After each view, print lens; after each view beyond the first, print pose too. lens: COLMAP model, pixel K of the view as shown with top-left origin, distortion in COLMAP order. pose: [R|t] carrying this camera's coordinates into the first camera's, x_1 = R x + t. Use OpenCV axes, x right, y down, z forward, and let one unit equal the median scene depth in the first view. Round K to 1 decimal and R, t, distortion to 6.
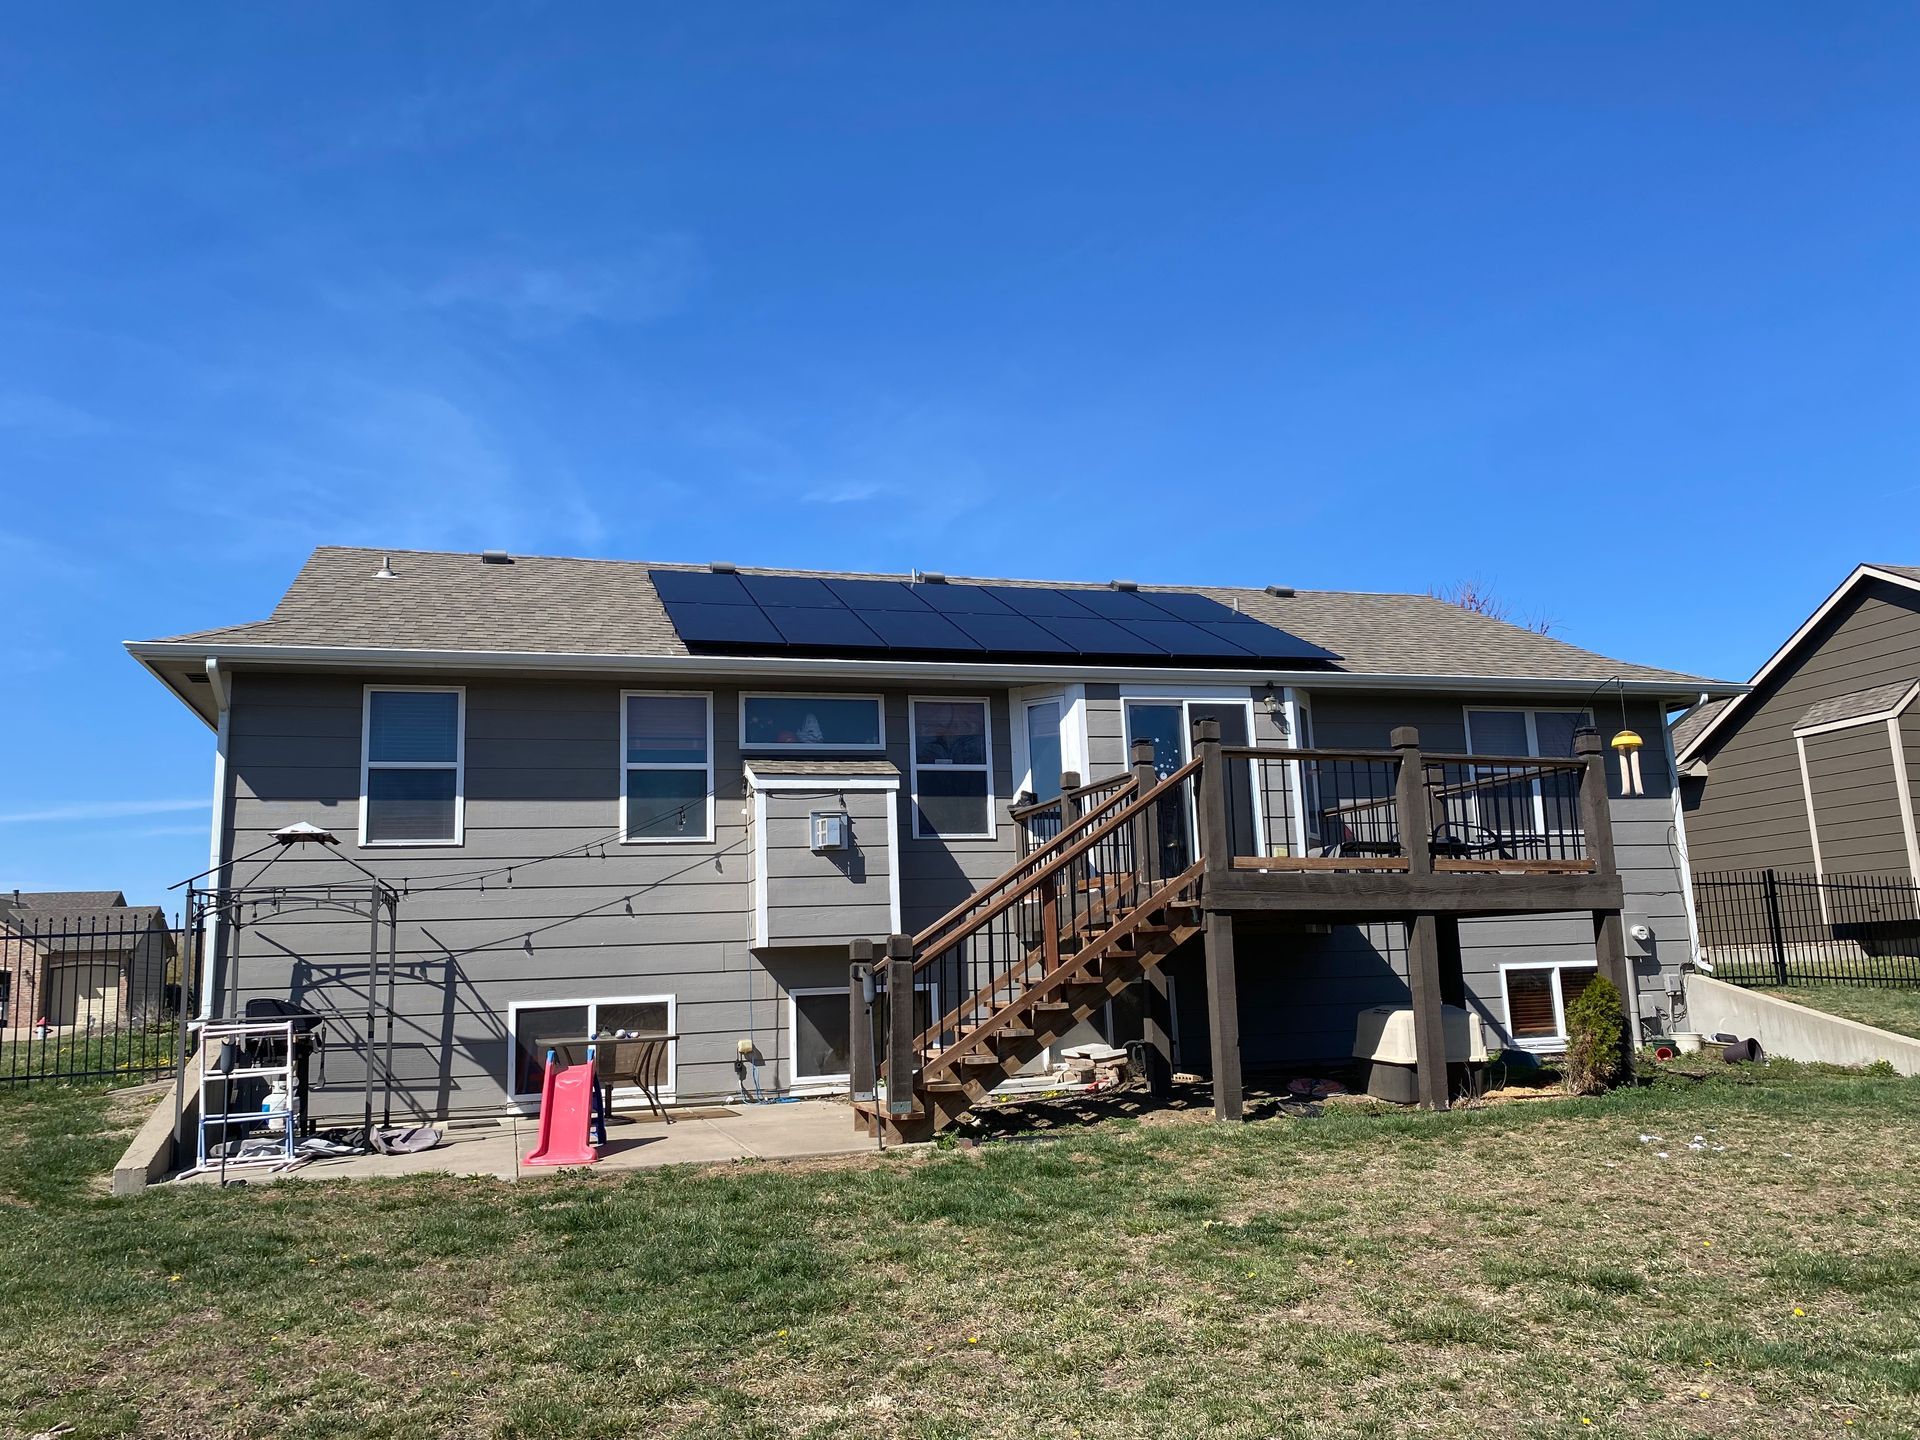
lens RADIAL K [[1446.6, 0, 960.0], [0, 1446.6, 720.0], [0, 0, 1]] dist [0.095054, -0.124445]
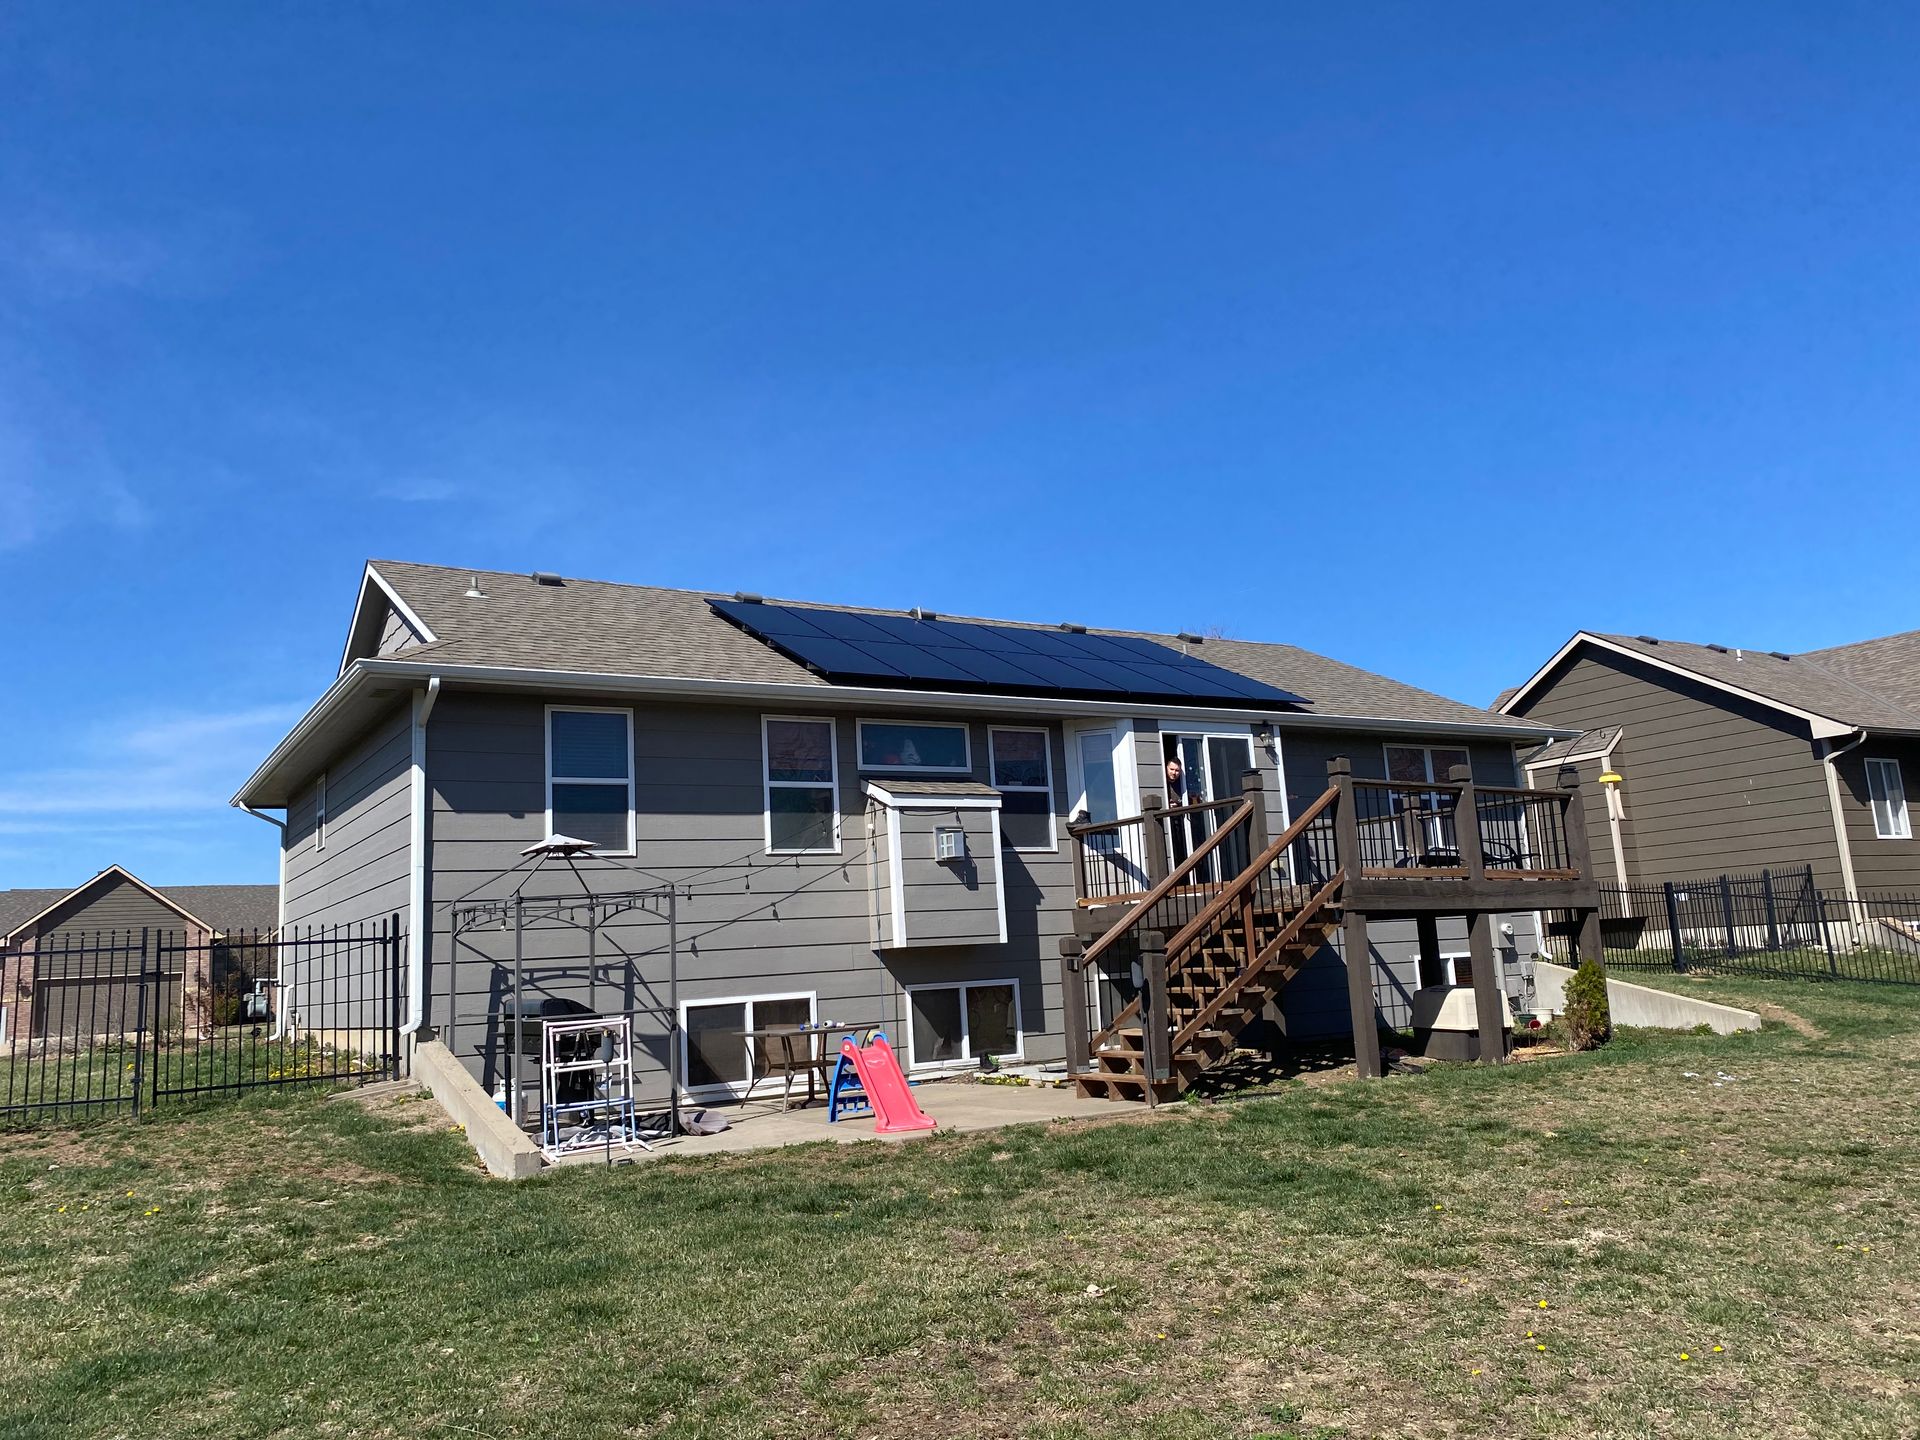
lens RADIAL K [[1515.5, 0, 845.8], [0, 1515.5, 711.3], [0, 0, 1]] dist [0.160179, -0.248620]
pose [[0.961010, 0.026458, 0.275247, -0.491719], [-0.023630, 0.999628, -0.013584, -0.009090], [-0.275504, 0.006550, 0.961278, -0.120105]]
